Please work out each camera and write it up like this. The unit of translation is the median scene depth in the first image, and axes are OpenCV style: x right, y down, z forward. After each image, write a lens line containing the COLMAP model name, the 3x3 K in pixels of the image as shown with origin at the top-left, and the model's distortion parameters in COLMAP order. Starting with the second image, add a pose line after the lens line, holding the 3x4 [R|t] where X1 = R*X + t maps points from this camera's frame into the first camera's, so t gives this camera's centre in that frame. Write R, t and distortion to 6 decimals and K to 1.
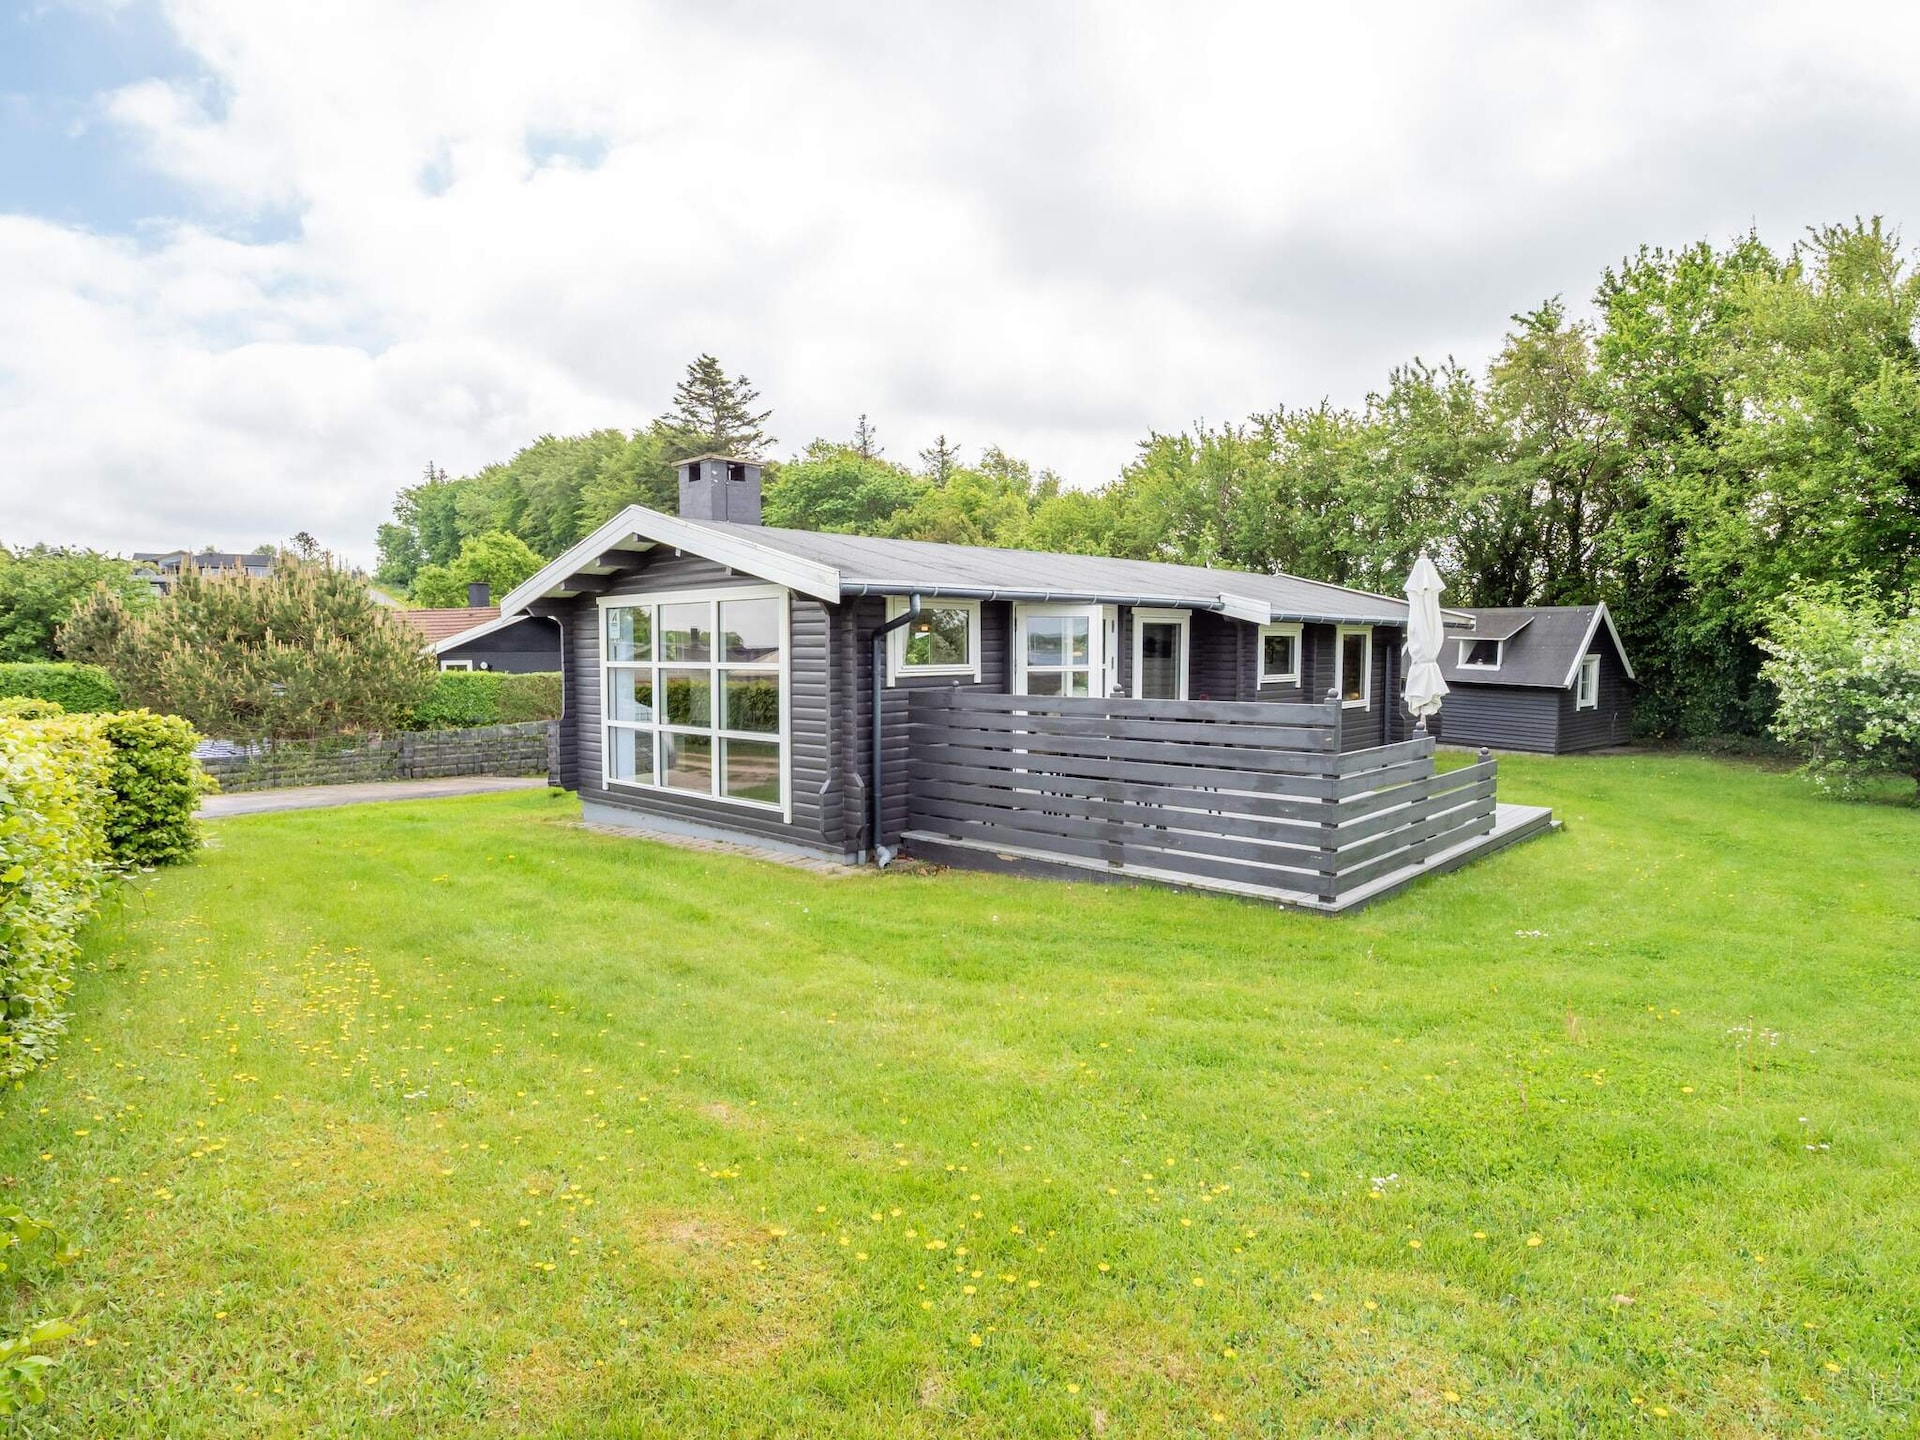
lens RADIAL K [[1017.7, 0, 968.9], [0, 1017.7, 714.9], [0, 0, 1]] dist [-0.004392, -0.003014]
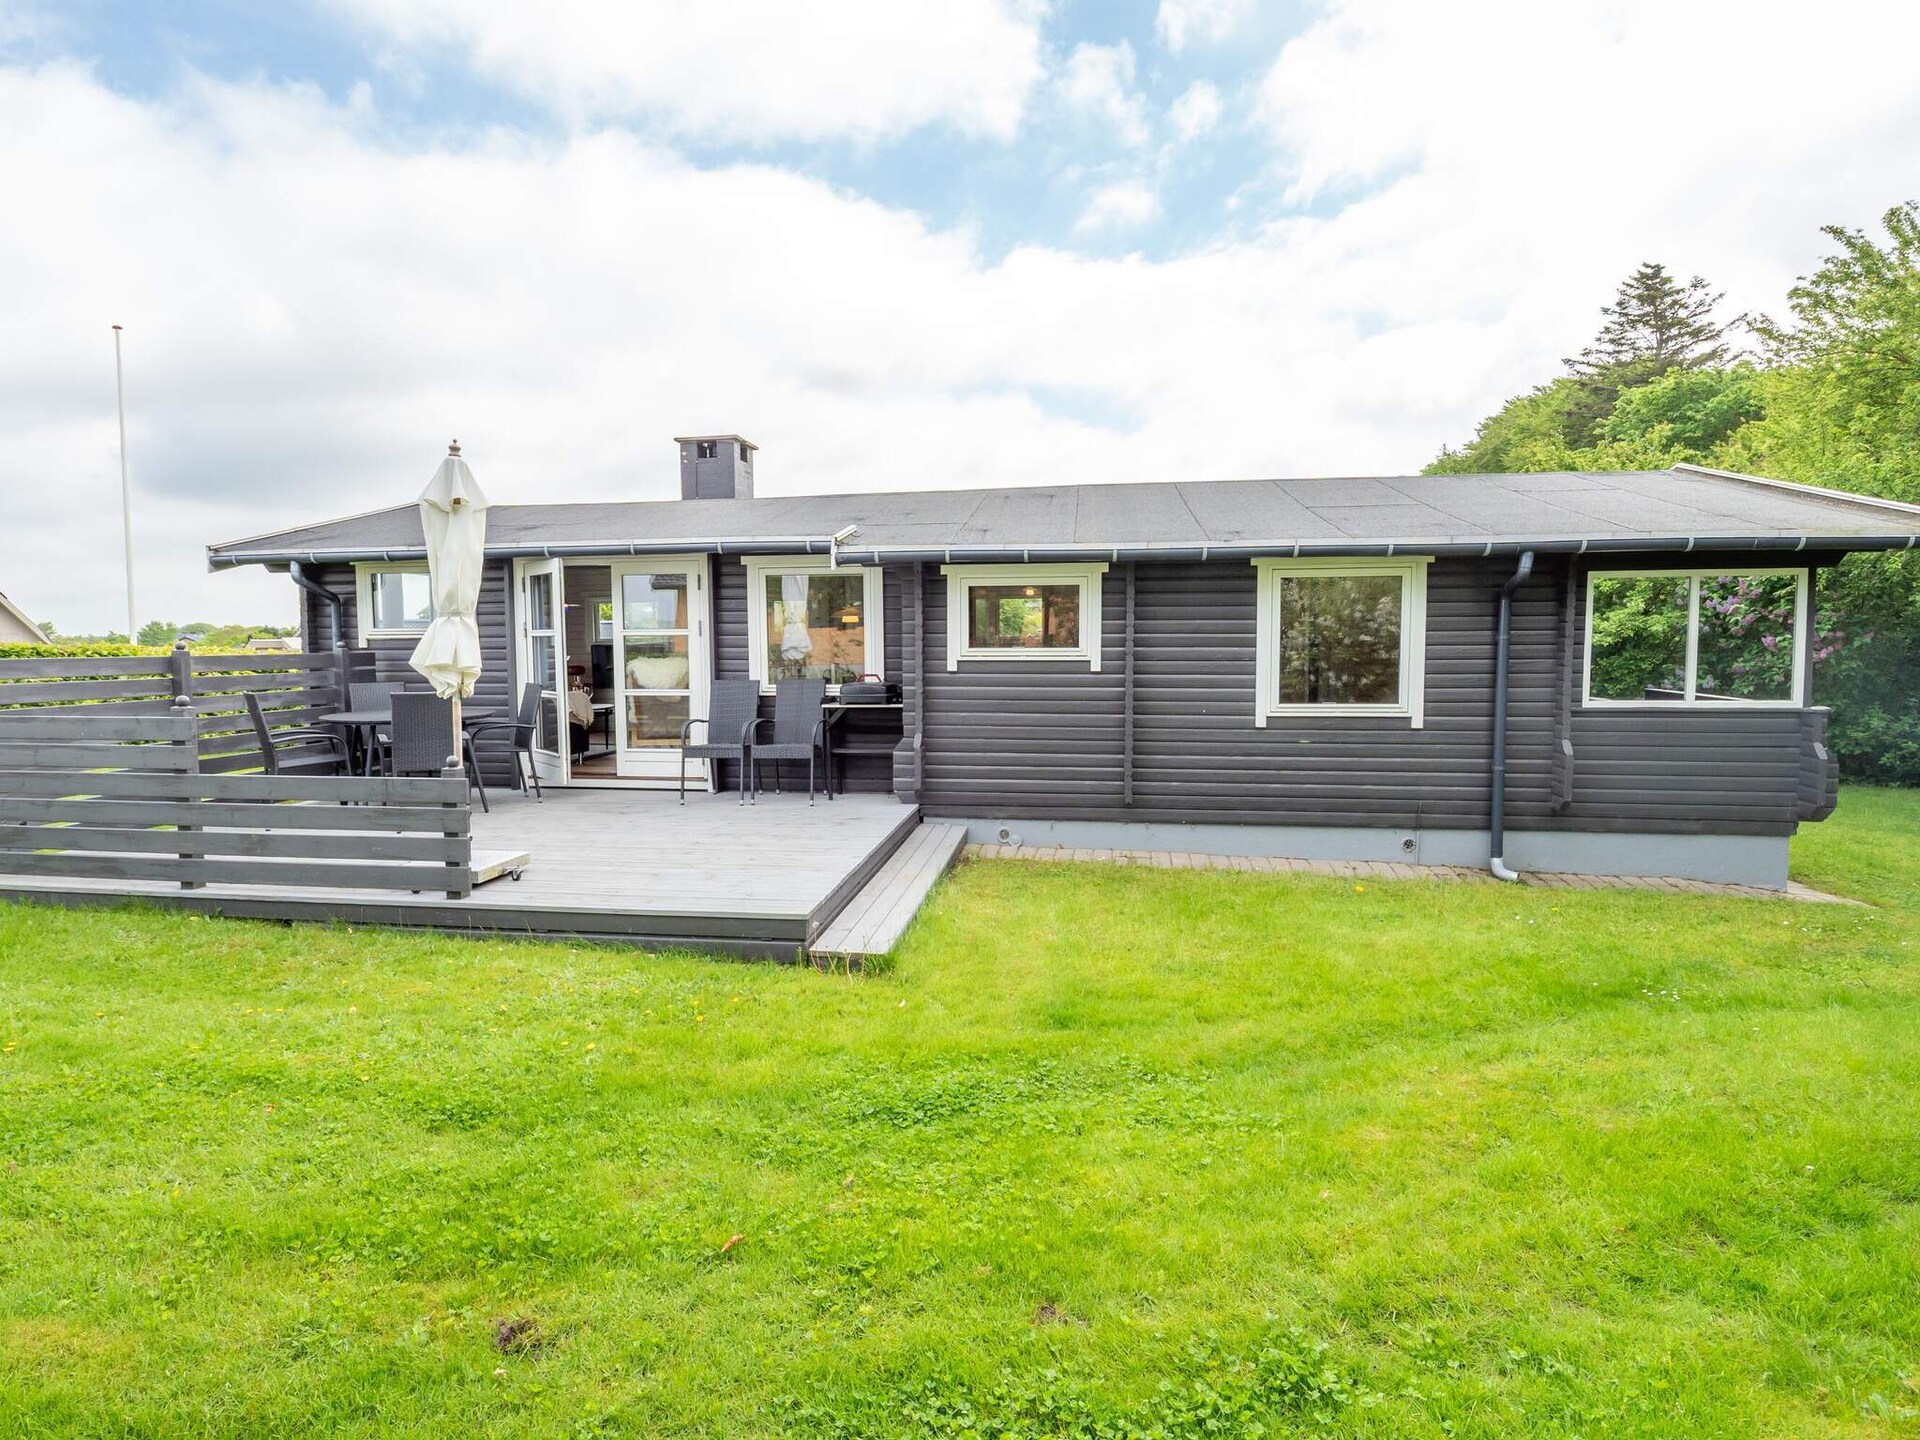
lens RADIAL K [[1039.3, 0, 958.9], [0, 1039.3, 719.4], [0, 0, 1]] dist [-0.007861, -0.002696]
pose [[0.559118, 0.065043, -0.826533, 0.852391], [-0.051523, 0.997717, 0.043661, -0.023221], [0.827486, 0.018174, 0.561192, 0.647245]]
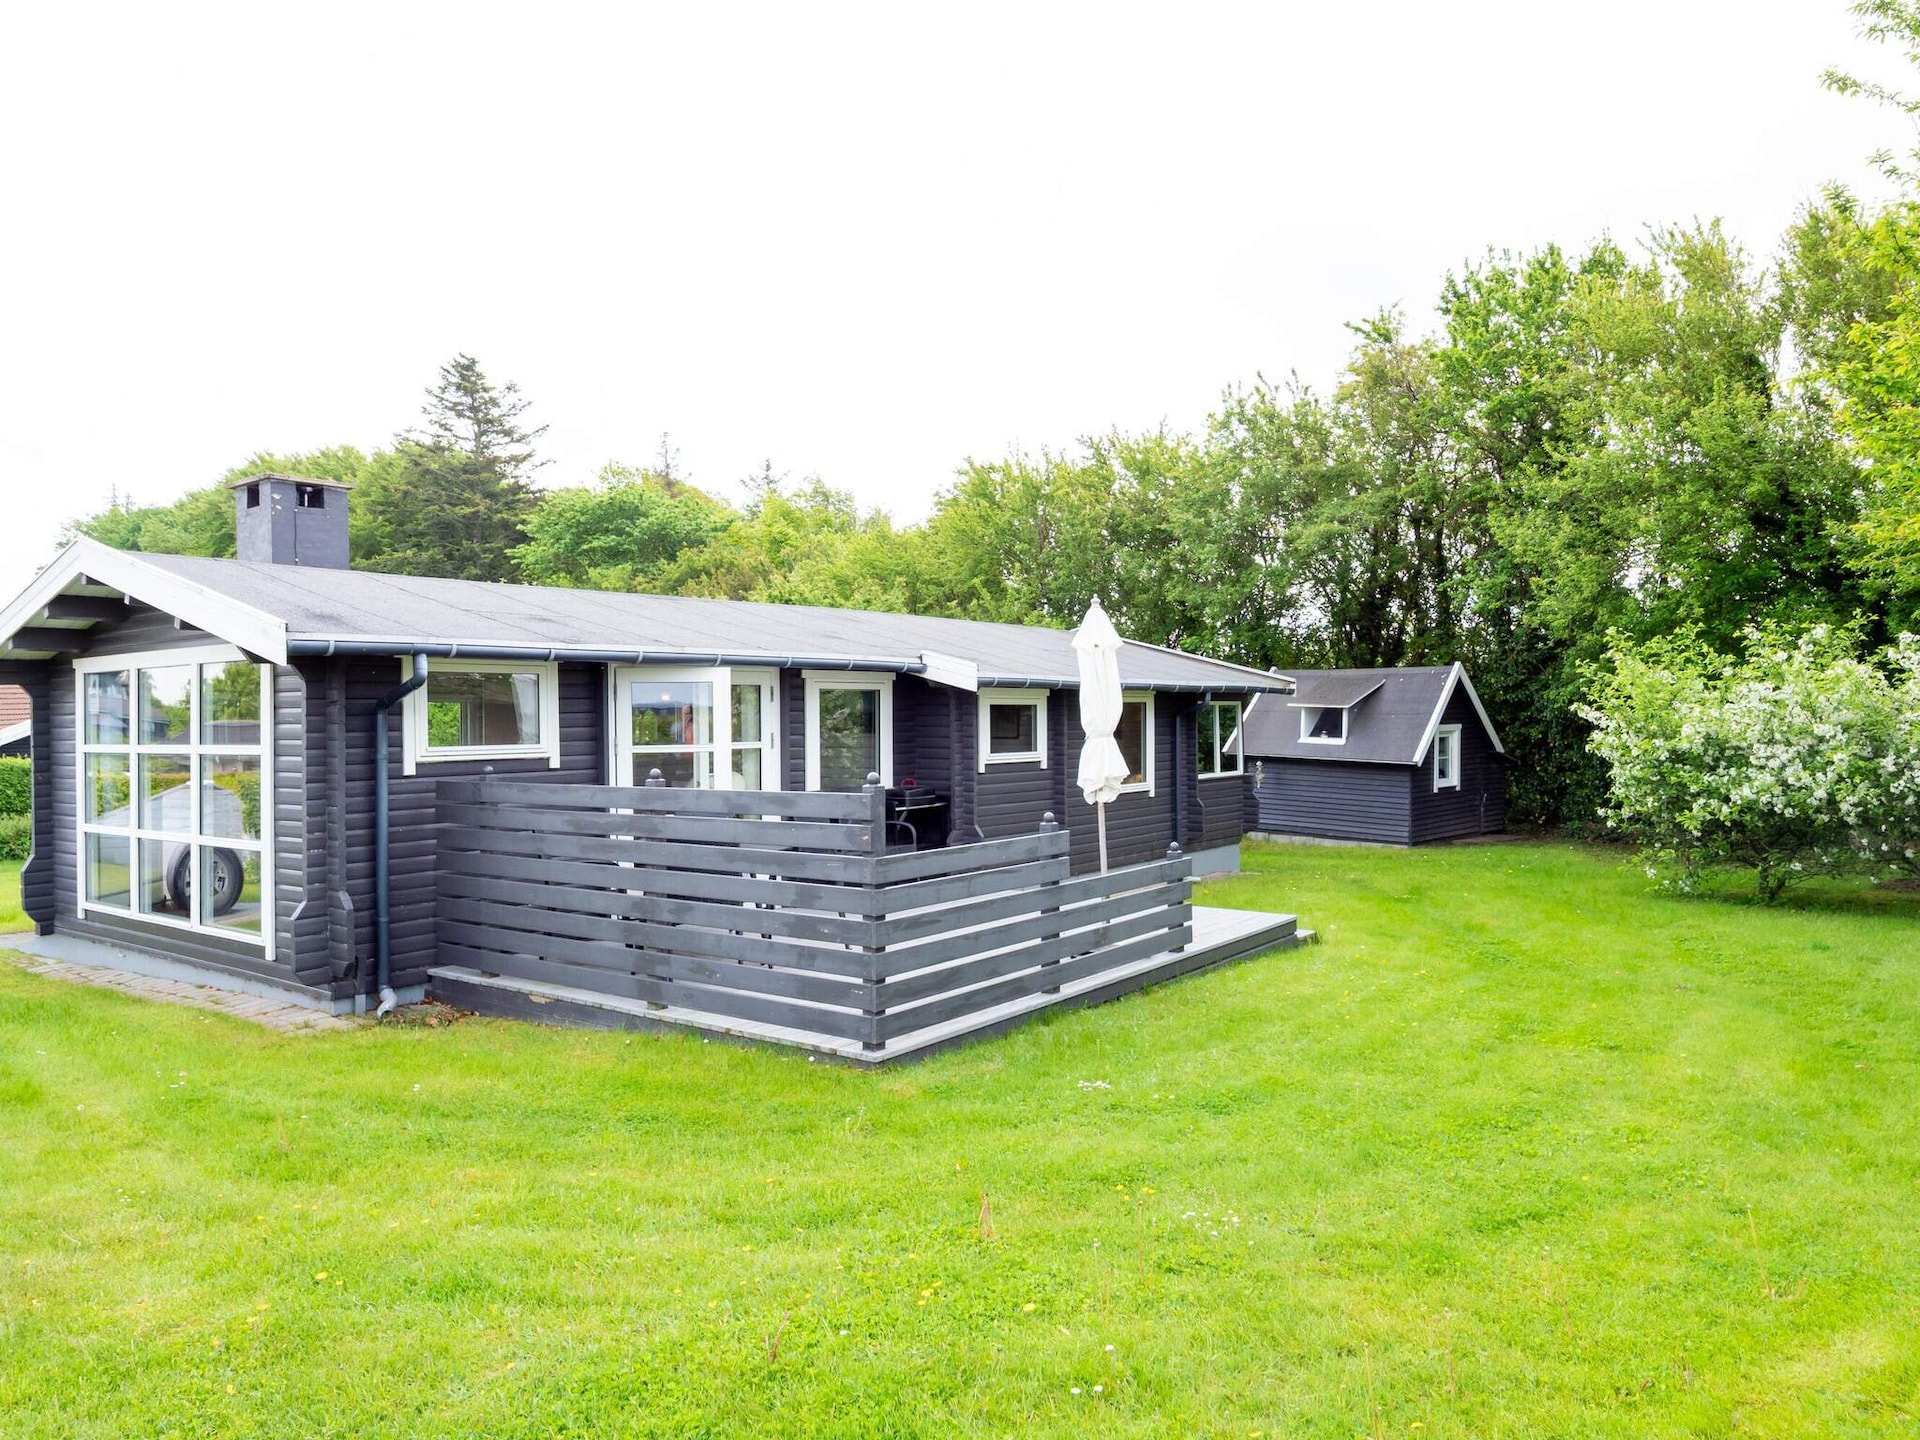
lens RADIAL K [[1265.3, 0, 963.5], [0, 1265.3, 727.3], [0, 0, 1]] dist [0.000250, 0.001508]
pose [[0.995039, -0.007918, 0.099167, 0.177177], [0.013920, 0.998103, -0.059980, -0.000696], [-0.098503, 0.061063, 0.993262, 0.015191]]
